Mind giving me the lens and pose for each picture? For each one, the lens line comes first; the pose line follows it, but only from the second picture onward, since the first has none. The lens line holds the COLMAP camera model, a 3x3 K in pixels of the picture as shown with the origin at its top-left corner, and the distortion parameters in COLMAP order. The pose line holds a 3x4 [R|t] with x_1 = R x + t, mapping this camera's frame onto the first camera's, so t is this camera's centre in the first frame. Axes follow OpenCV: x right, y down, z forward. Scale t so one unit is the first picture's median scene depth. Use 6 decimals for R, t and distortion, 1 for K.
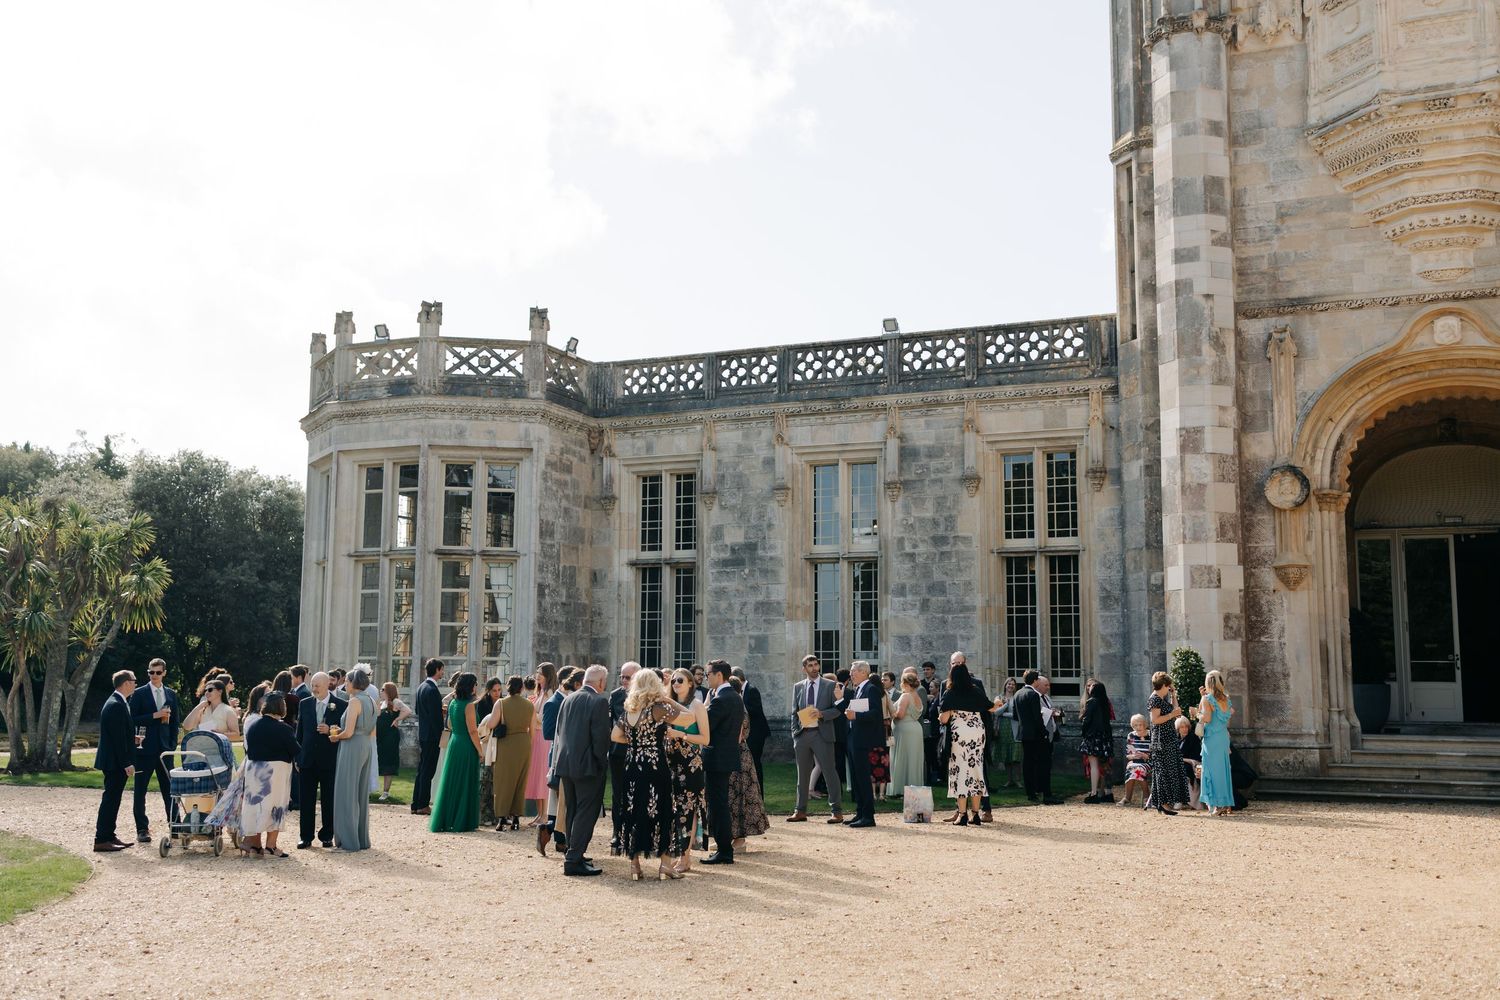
lens RADIAL K [[1480.2, 0, 750.0], [0, 1480.2, 500.0], [0, 0, 1]] dist [0.008358, 0.001403]
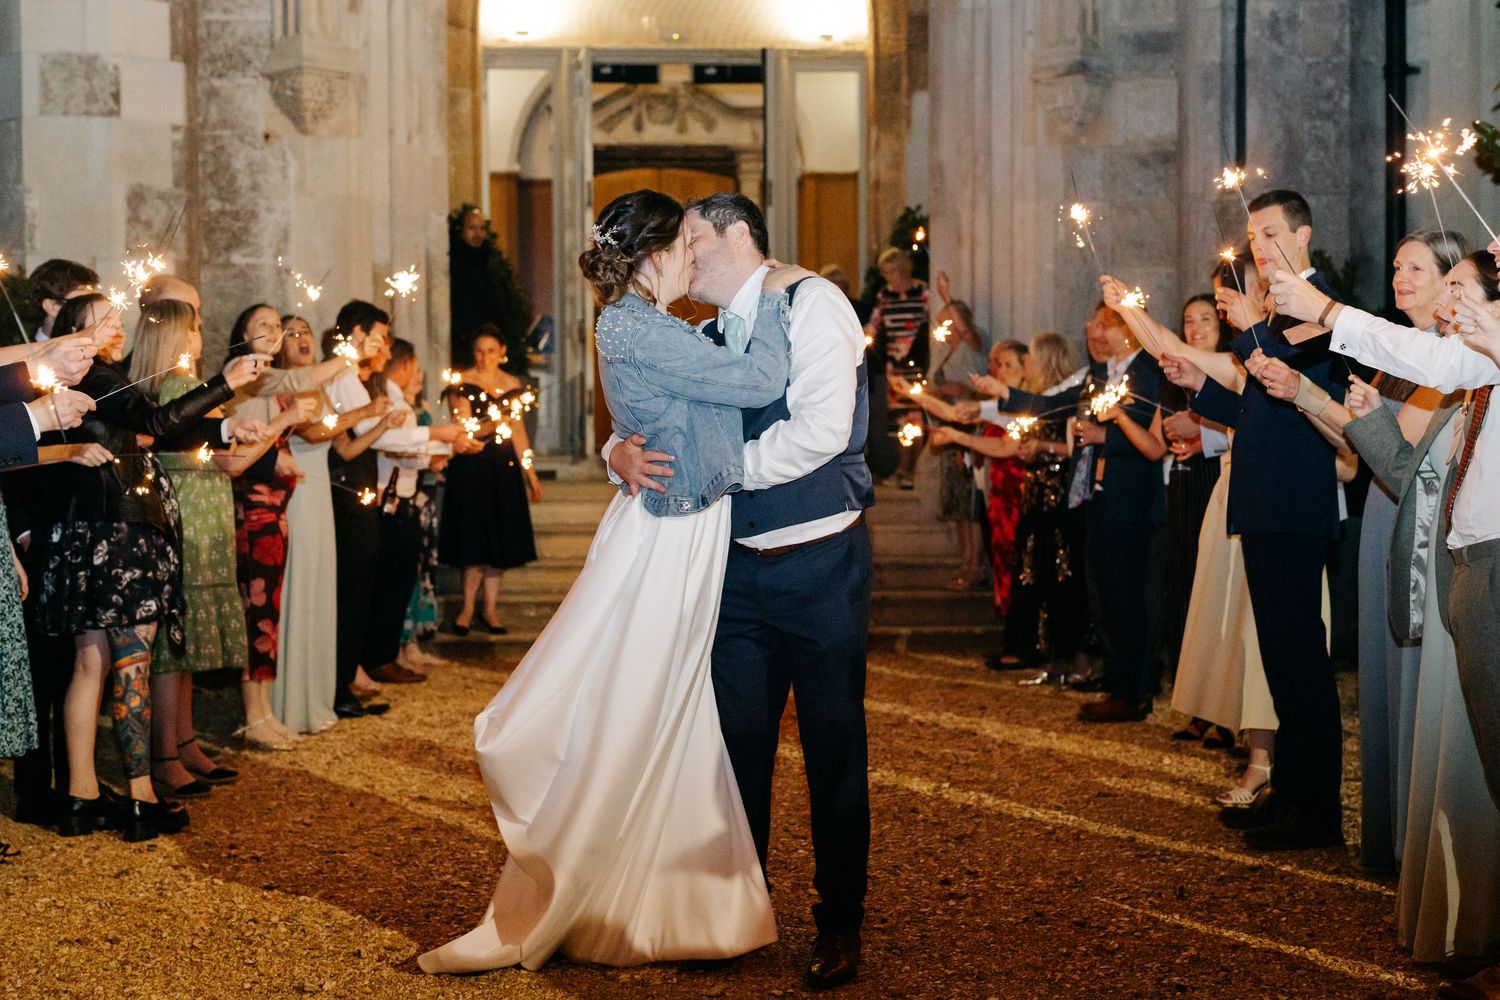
lens RADIAL K [[2108.8, 0, 723.1], [0, 2108.8, 499.5], [0, 0, 1]] dist [0.016108, -0.117409]
pose [[0.889311, -0.032617, 0.456139, 0.165375], [-0.044919, 0.986399, 0.158111, 0.050865], [-0.455092, -0.161099, 0.875750, 0.357600]]
